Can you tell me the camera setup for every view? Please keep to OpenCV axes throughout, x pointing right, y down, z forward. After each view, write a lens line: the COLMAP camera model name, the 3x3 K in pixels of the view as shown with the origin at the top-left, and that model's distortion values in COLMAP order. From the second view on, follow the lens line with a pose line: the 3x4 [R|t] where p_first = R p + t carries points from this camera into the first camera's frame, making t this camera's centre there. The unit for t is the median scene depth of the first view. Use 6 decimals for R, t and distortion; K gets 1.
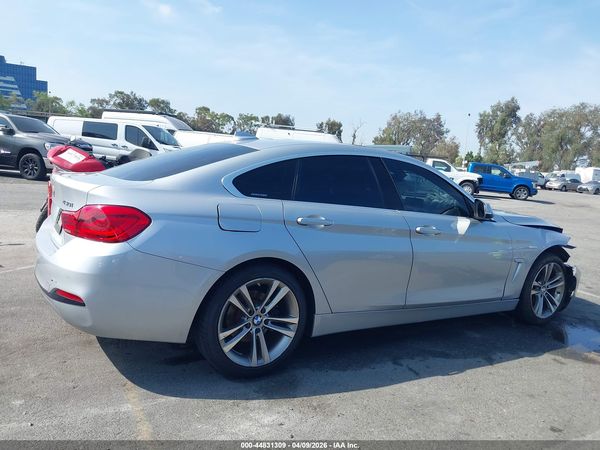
lens RADIAL K [[465.4, 0, 300.0], [0, 465.4, 225.0], [0, 0, 1]] dist [0.003946, -0.006111]
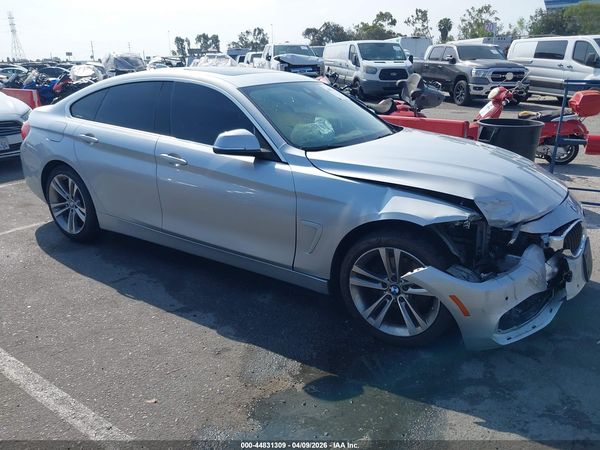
lens RADIAL K [[465.4, 0, 300.0], [0, 465.4, 225.0], [0, 0, 1]] dist [0.003946, -0.006111]
pose [[0.445975, 0.218311, -0.868013, 1.499423], [-0.082989, 0.975706, 0.202758, -0.084606], [0.891190, -0.018389, 0.453258, 0.961069]]
